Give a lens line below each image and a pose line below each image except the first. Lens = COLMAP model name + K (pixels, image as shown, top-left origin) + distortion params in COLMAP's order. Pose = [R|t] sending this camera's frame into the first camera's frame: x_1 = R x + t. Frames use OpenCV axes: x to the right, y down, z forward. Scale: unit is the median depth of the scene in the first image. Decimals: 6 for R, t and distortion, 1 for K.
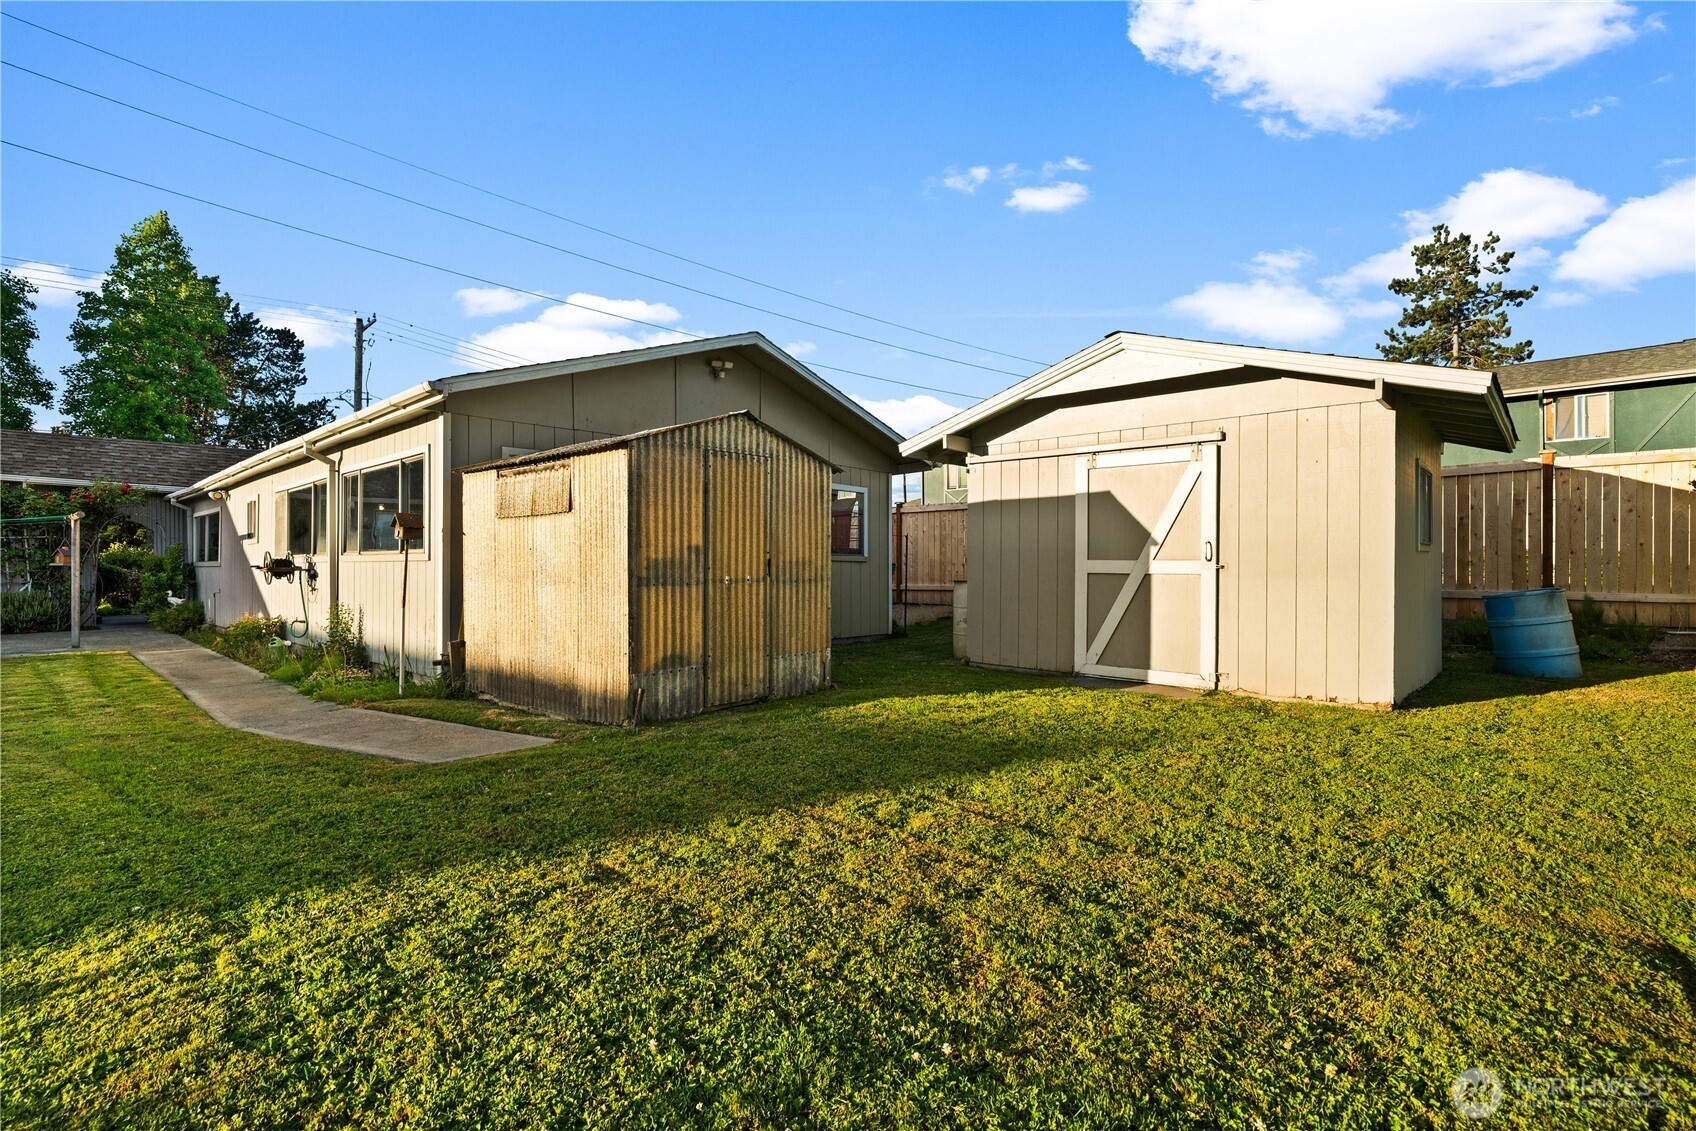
lens RADIAL K [[790.0, 0, 837.8], [0, 790.0, 560.0], [0, 0, 1]] dist [-0.003497, 0.000999]
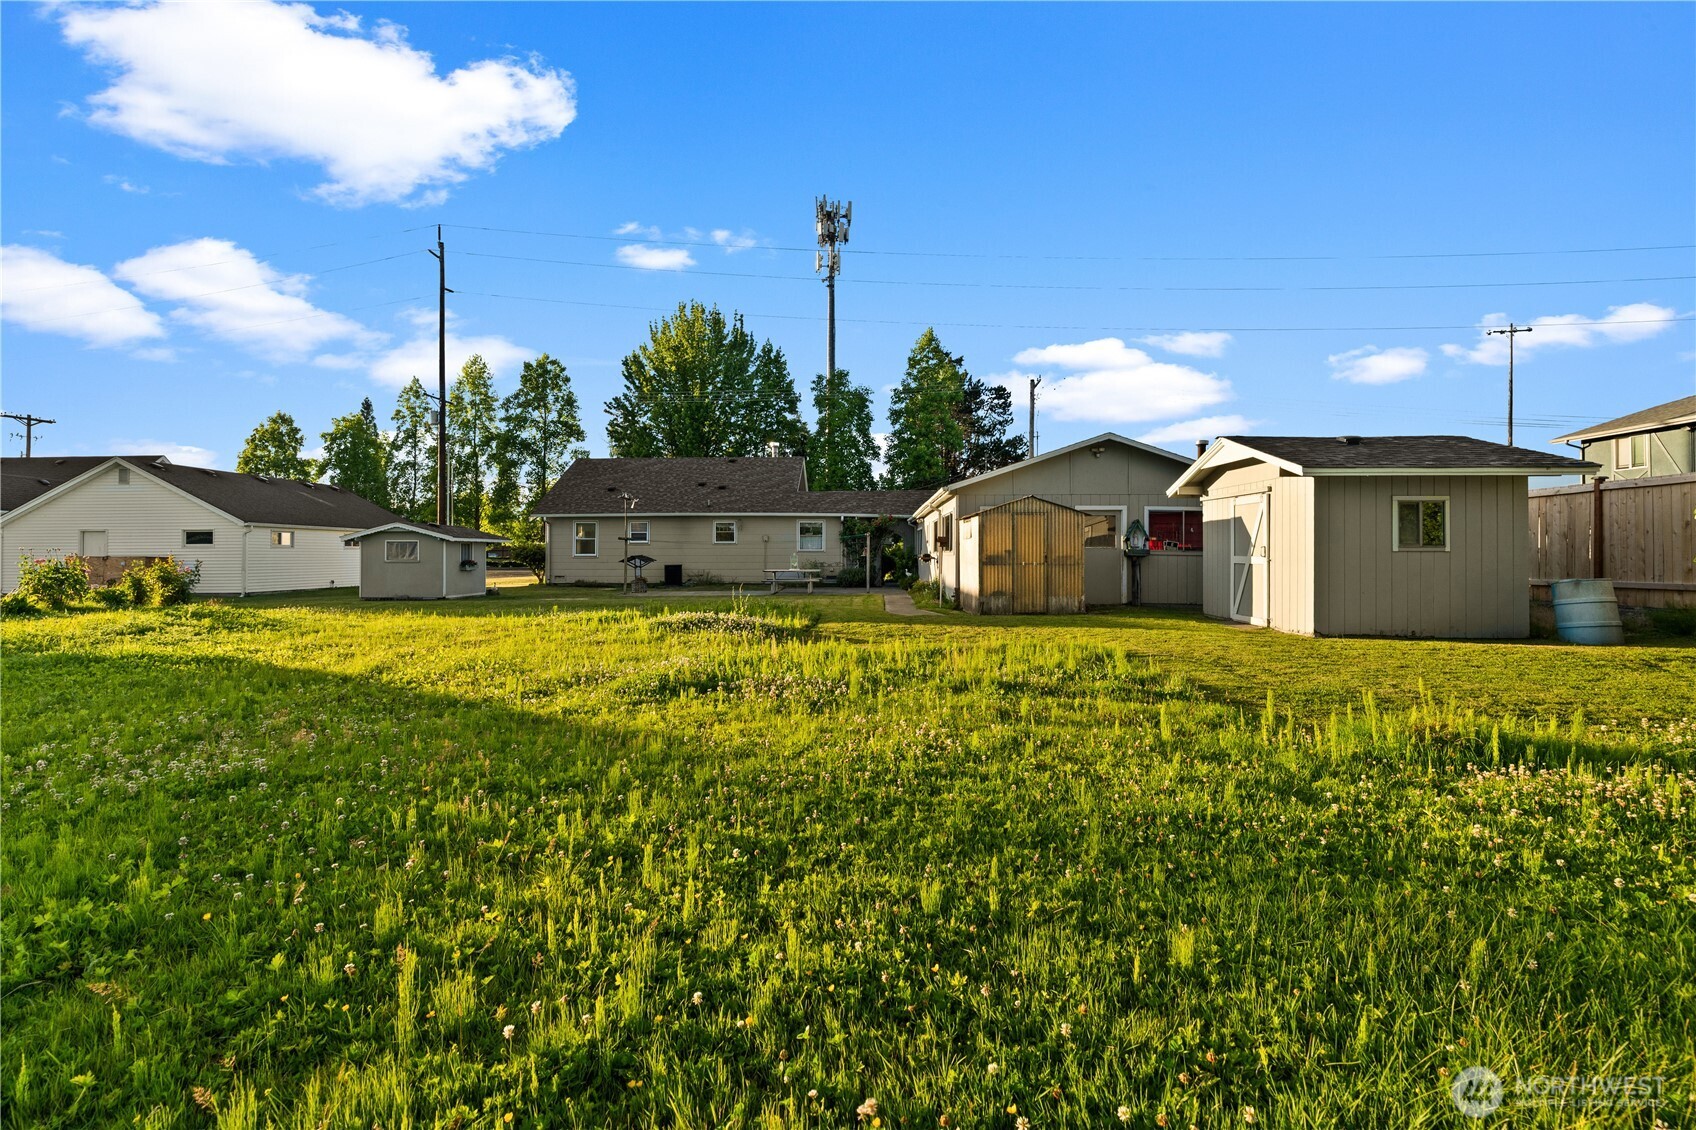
lens RADIAL K [[790.0, 0, 829.3], [0, 790.0, 540.8], [0, 0, 1]] dist [-0.003497, 0.000999]
pose [[0.647738, -0.010377, -0.761793, 0.199124], [0.001316, 0.999921, -0.012502, -0.002367], [0.761862, 0.007096, 0.647700, -0.159488]]
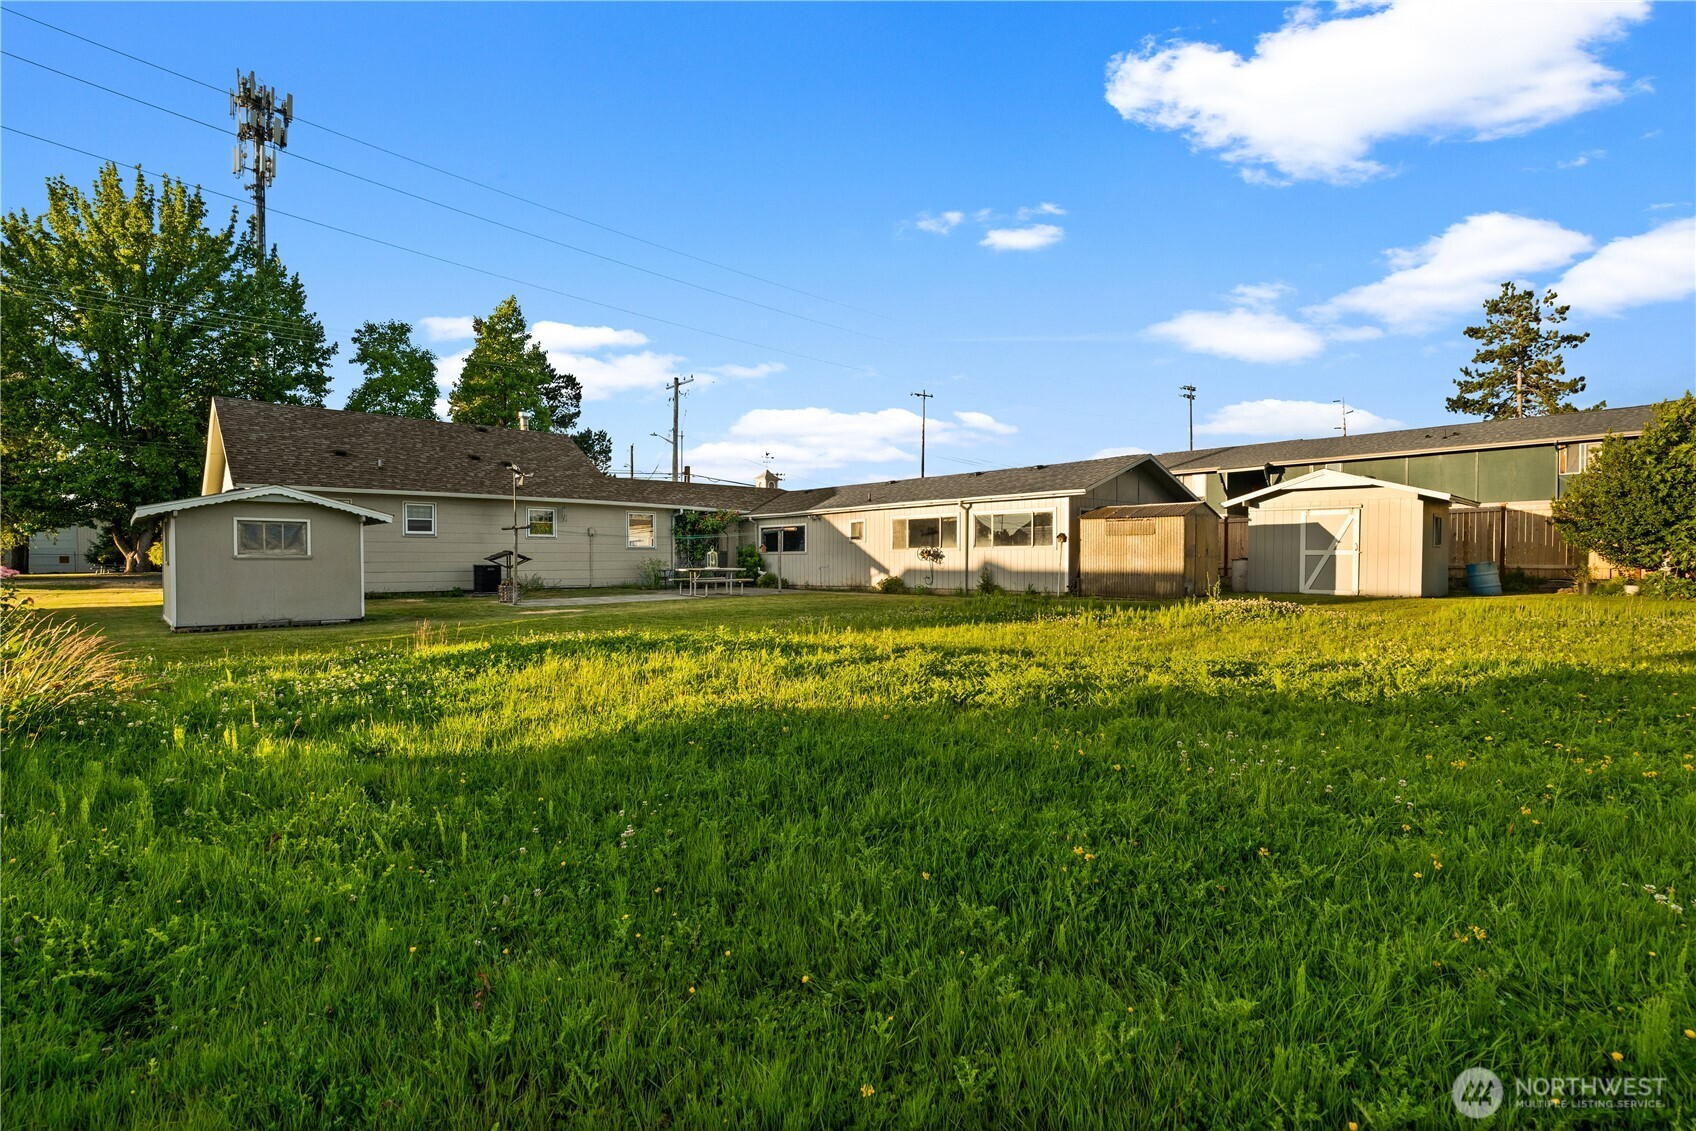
lens RADIAL K [[790.0, 0, 842.0], [0, 790.0, 562.4], [0, 0, 1]] dist [-0.003497, 0.000999]
pose [[0.997356, 0.002619, -0.072625, -0.189376], [-0.001965, 0.999957, 0.009075, 0.003925], [0.072646, -0.008909, 0.997318, -0.318995]]
